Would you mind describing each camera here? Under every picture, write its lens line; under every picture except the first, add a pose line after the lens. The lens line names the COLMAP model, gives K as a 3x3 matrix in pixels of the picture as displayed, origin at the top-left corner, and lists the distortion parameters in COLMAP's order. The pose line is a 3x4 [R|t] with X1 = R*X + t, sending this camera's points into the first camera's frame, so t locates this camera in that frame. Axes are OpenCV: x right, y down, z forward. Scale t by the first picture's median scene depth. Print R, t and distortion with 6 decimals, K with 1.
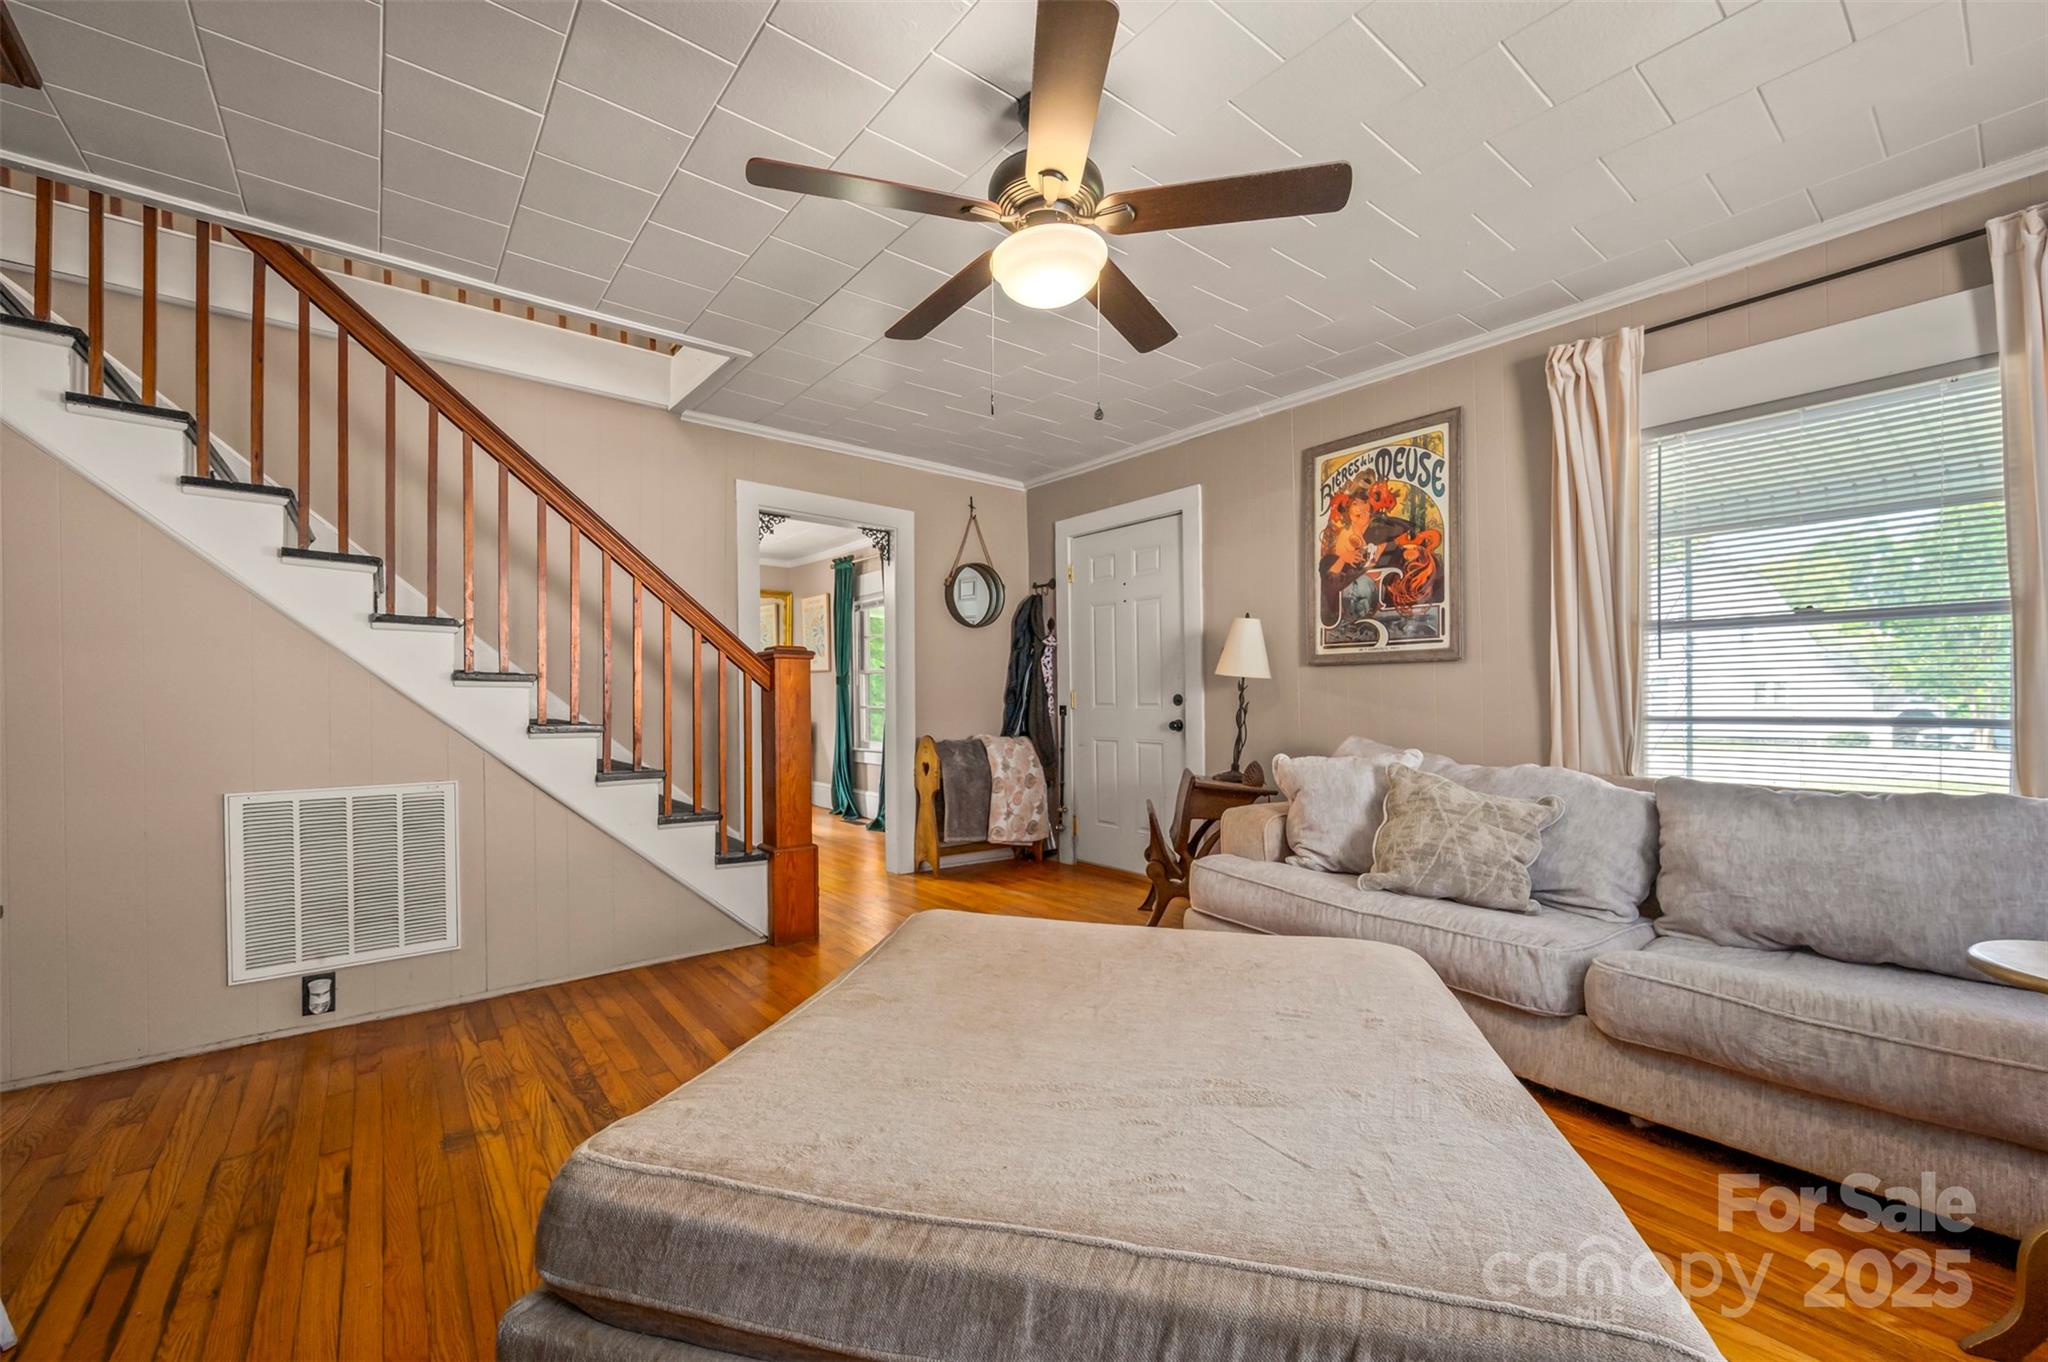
lens RADIAL K [[822.9, 0, 1027.0], [0, 822.9, 698.8], [0, 0, 1]] dist [0.000394, -0.000137]
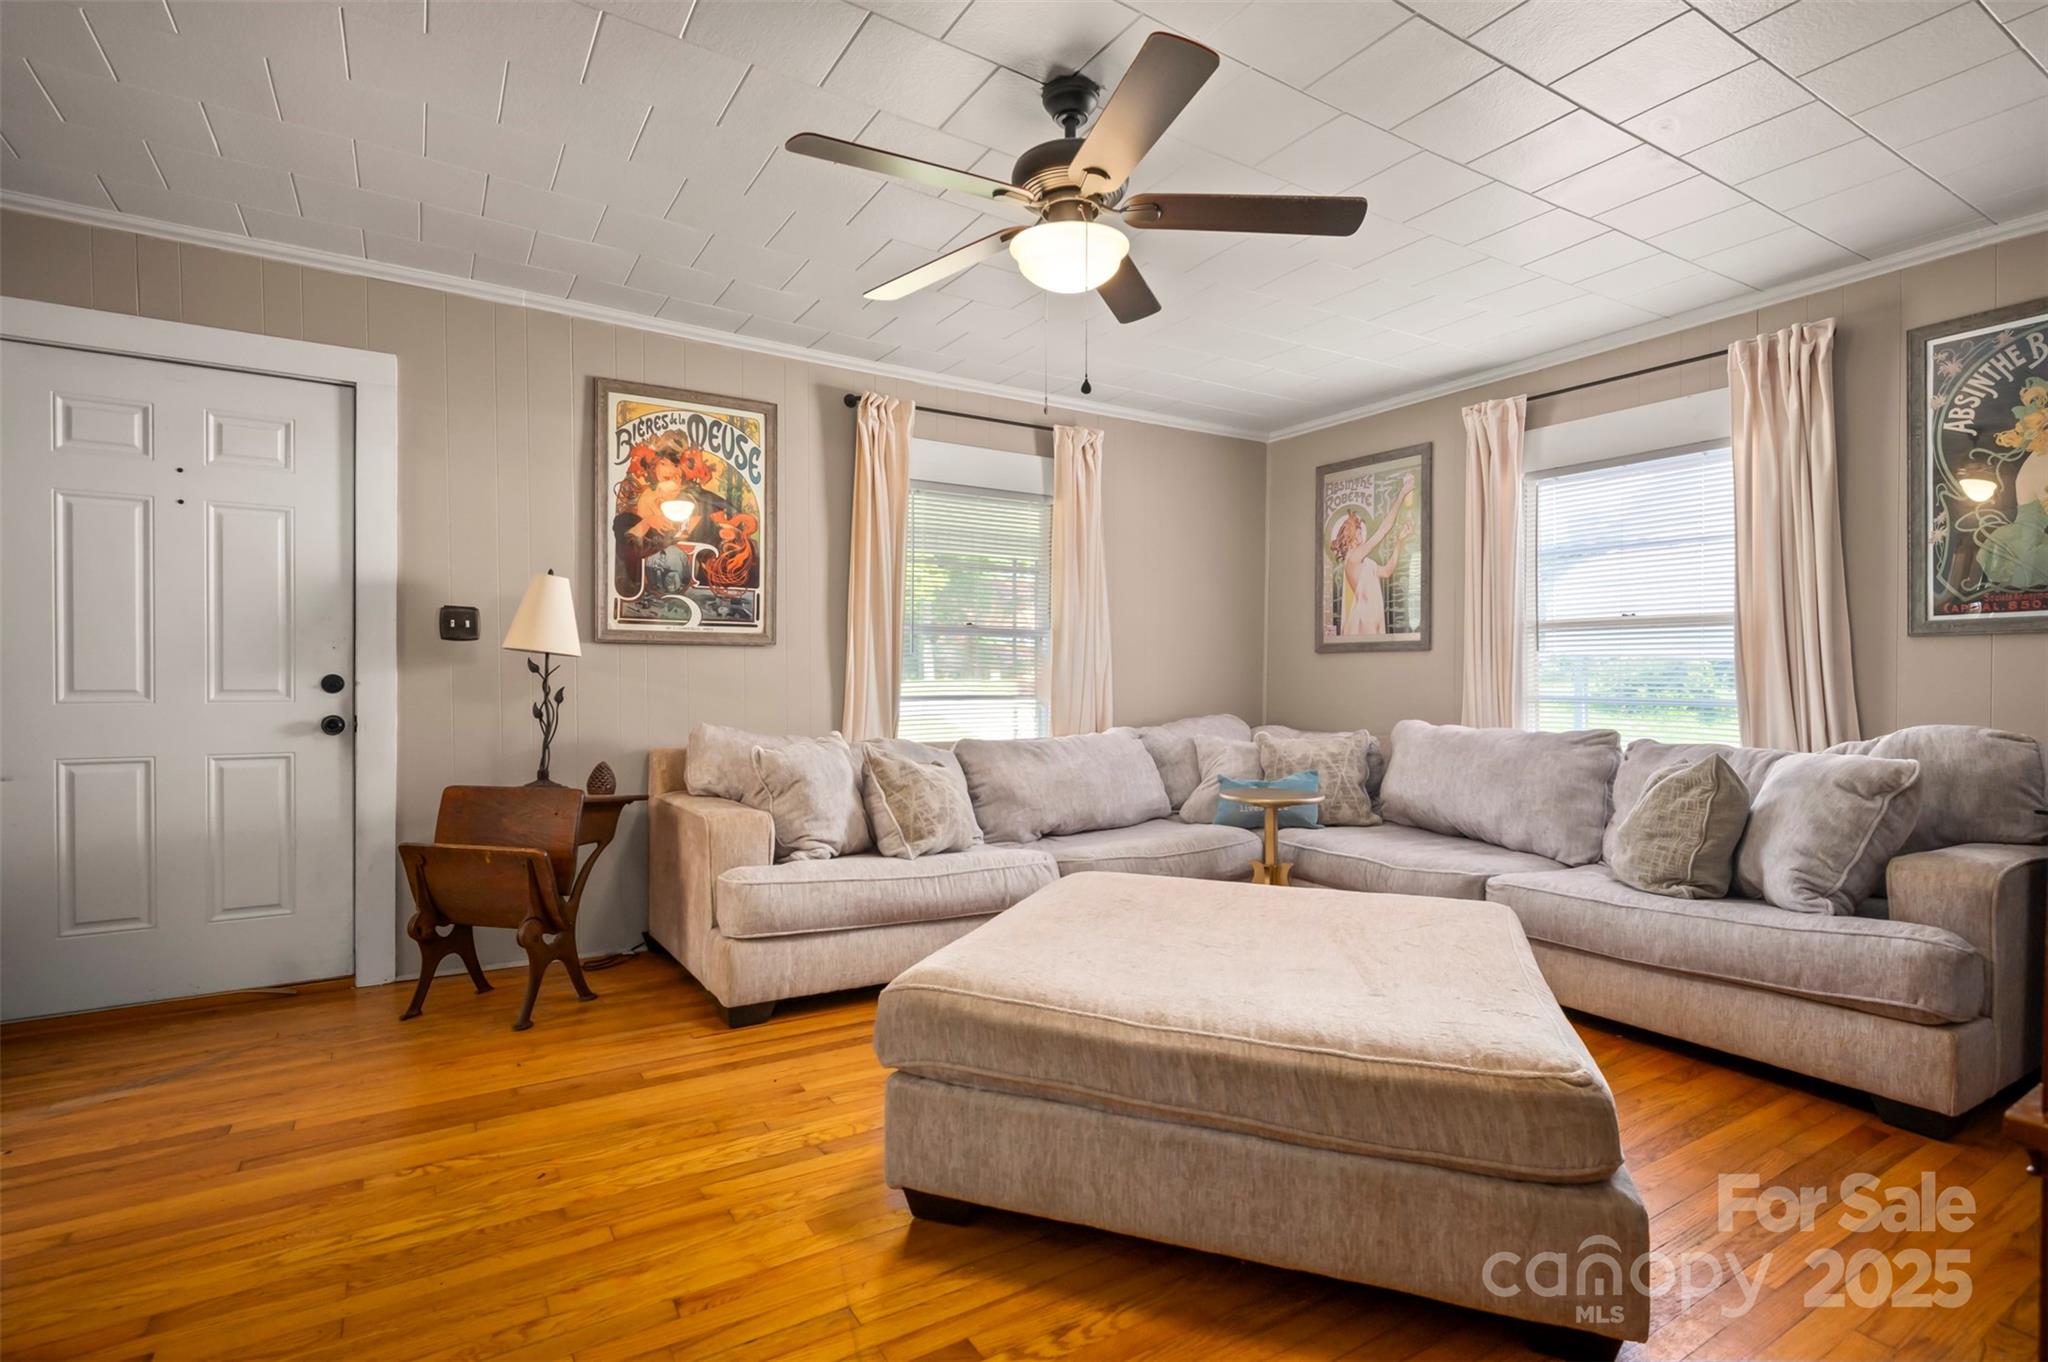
lens RADIAL K [[988.2, 0, 1028.9], [0, 988.2, 667.7], [0, 0, 1]] dist [0.000740, 0.000463]
pose [[0.101184, 0.006174, 0.994849, -0.652315], [-0.007539, 0.999957, -0.005439, -0.013821], [-0.994839, -0.006950, 0.101226, 0.518326]]
